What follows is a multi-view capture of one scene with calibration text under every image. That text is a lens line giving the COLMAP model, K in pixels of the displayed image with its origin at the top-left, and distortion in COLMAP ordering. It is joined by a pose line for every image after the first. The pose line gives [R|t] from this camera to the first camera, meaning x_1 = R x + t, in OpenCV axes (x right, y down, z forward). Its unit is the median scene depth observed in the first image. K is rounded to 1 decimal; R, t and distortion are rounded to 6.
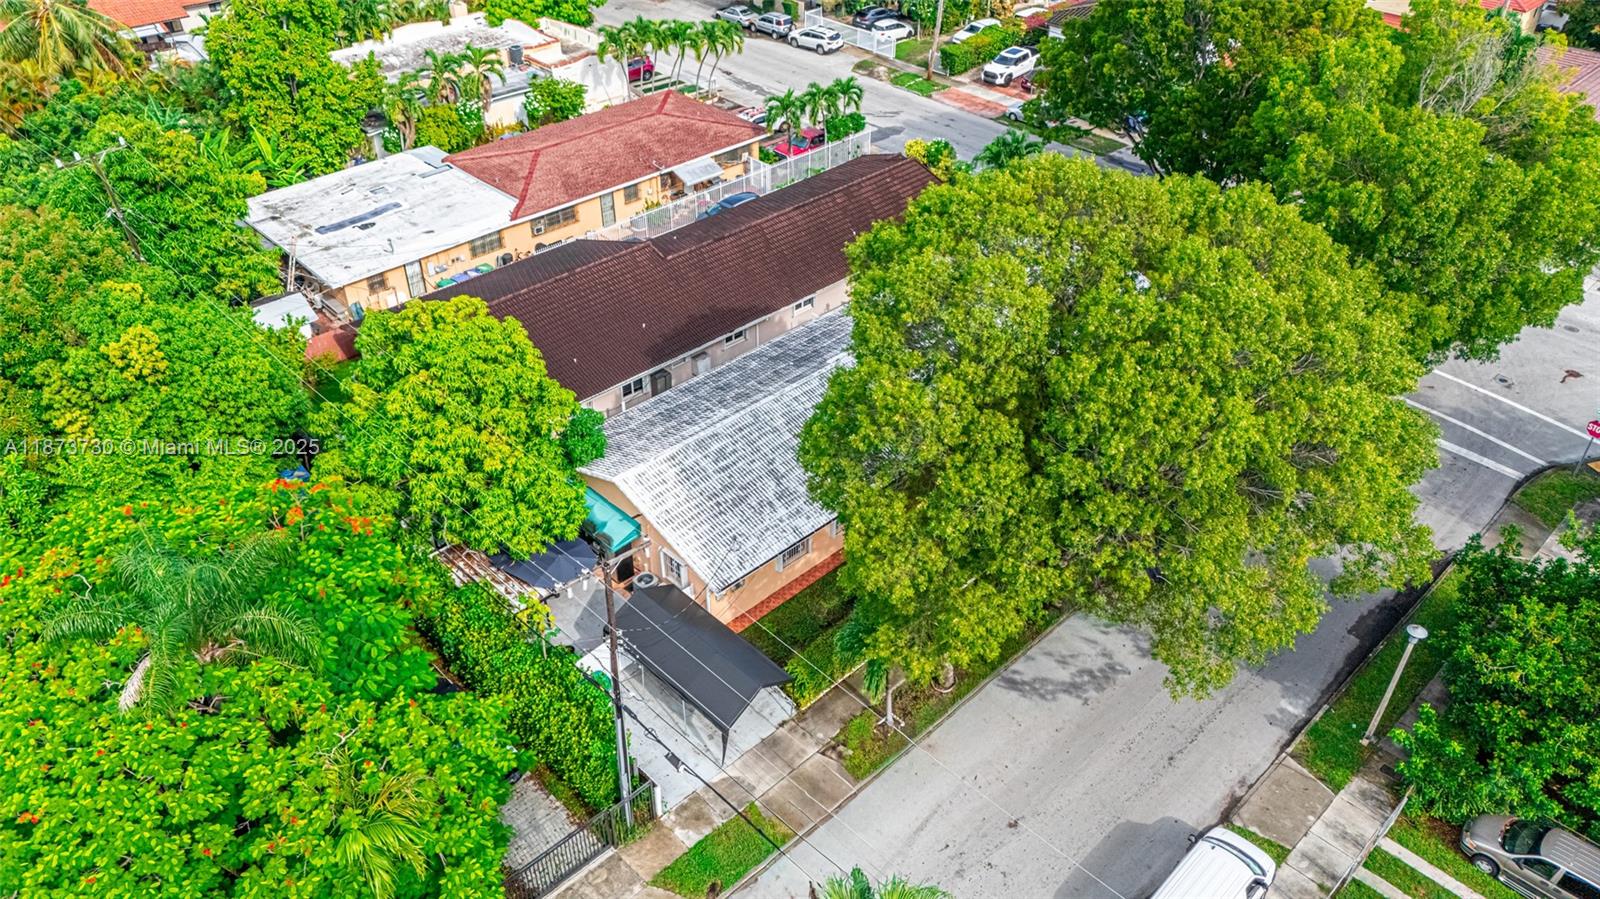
lens RADIAL K [[1186.6, 0, 800.0], [0, 1186.6, 449.5], [0, 0, 1]] dist [0.062666, -0.046541]
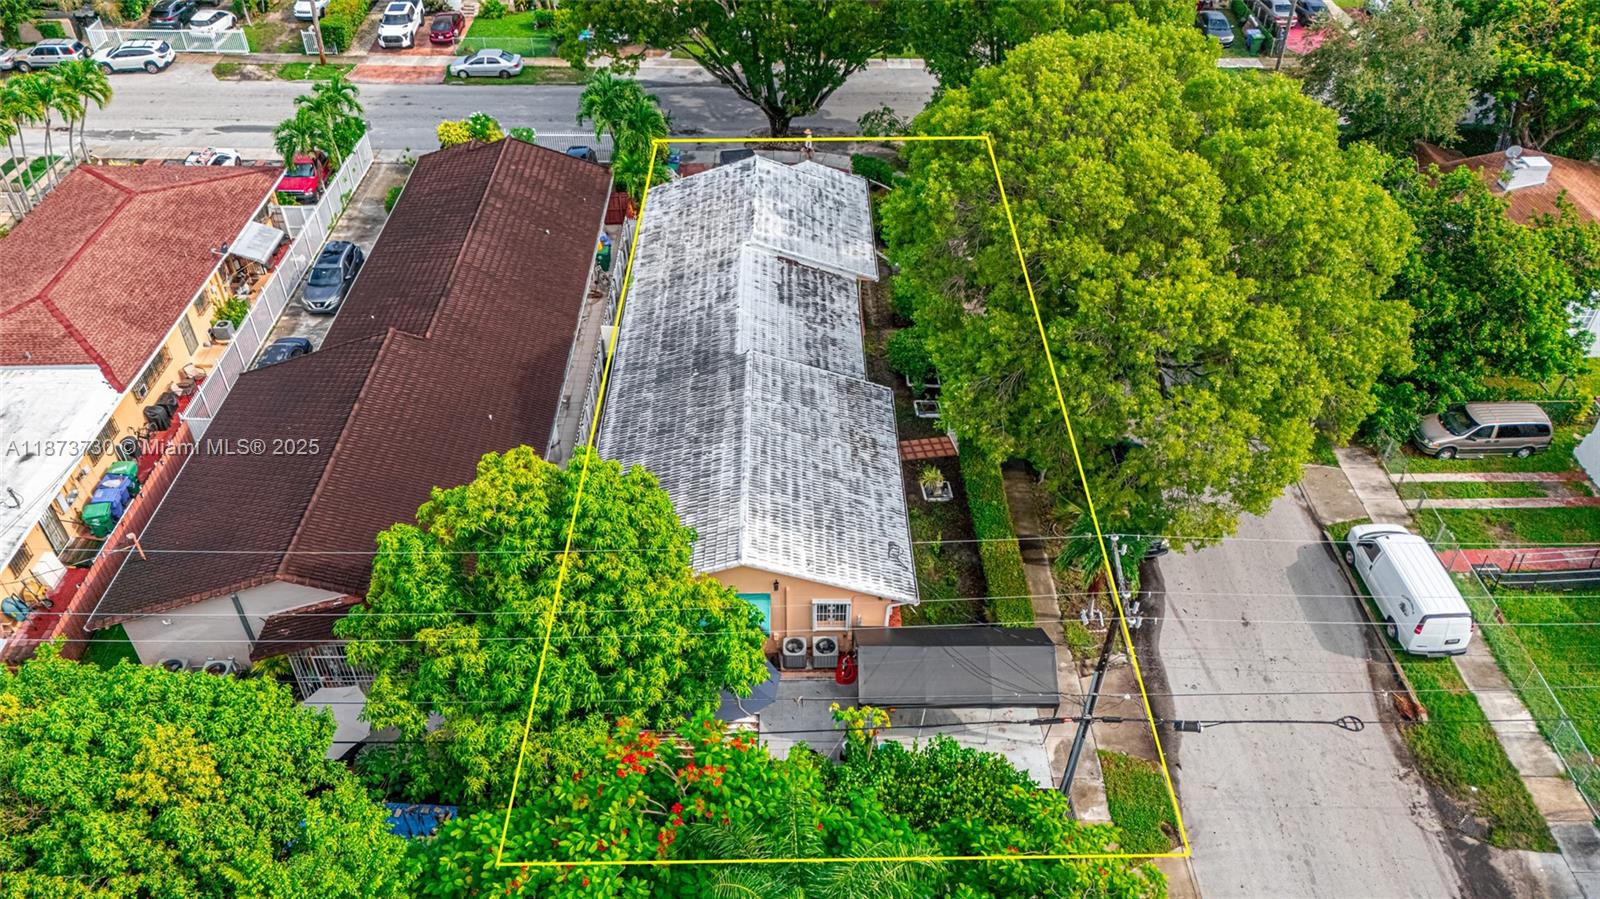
lens RADIAL K [[1186.6, 0, 800.0], [0, 1186.6, 449.5], [0, 0, 1]] dist [0.062666, -0.046541]
pose [[0.687985, -0.461216, 0.560317, -0.273190], [0.425295, 0.881840, 0.203673, -0.097215], [-0.588047, 0.098176, 0.802846, 0.134729]]
